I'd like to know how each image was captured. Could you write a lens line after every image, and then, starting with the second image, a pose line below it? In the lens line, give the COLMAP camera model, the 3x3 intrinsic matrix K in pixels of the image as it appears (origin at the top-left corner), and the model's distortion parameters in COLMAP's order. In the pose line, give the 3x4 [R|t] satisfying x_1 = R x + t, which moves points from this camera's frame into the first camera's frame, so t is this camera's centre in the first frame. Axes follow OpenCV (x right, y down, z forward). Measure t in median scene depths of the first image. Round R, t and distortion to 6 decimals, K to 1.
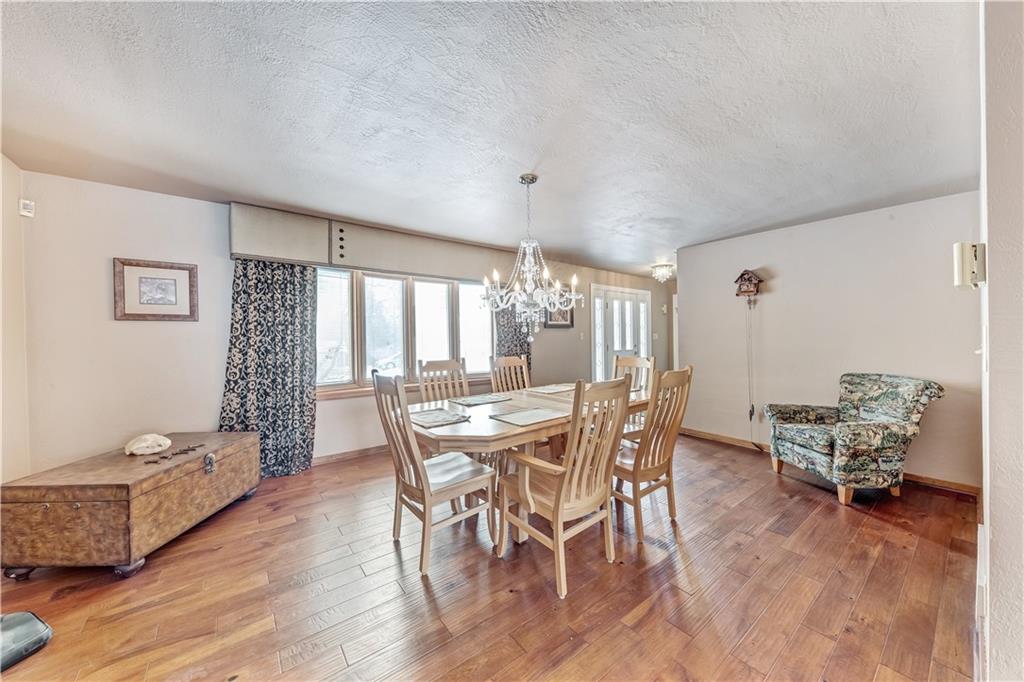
lens RADIAL K [[363.4, 0, 517.9], [0, 363.4, 337.7], [0, 0, 1]] dist [-0.001205, -0.000234]
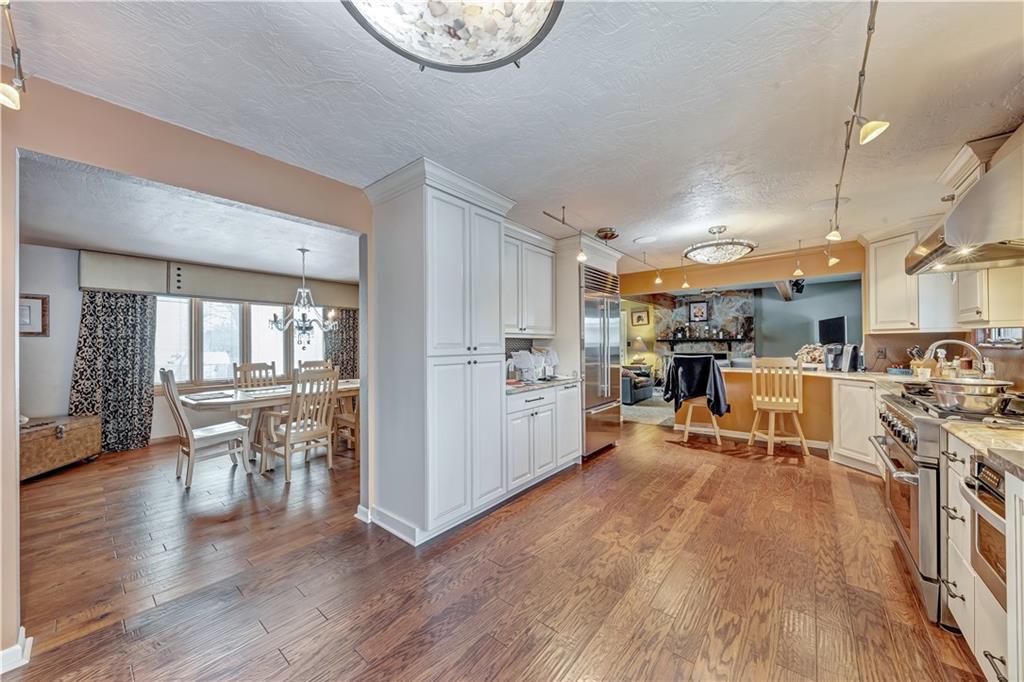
lens RADIAL K [[363.4, 0, 505.3], [0, 363.4, 340.4], [0, 0, 1]] dist [-0.001205, -0.000234]
pose [[0.978209, 0.003819, 0.207587, 0.451057], [0.000607, 0.999774, -0.021253, -0.000458], [-0.207622, 0.020916, 0.977986, -0.603934]]
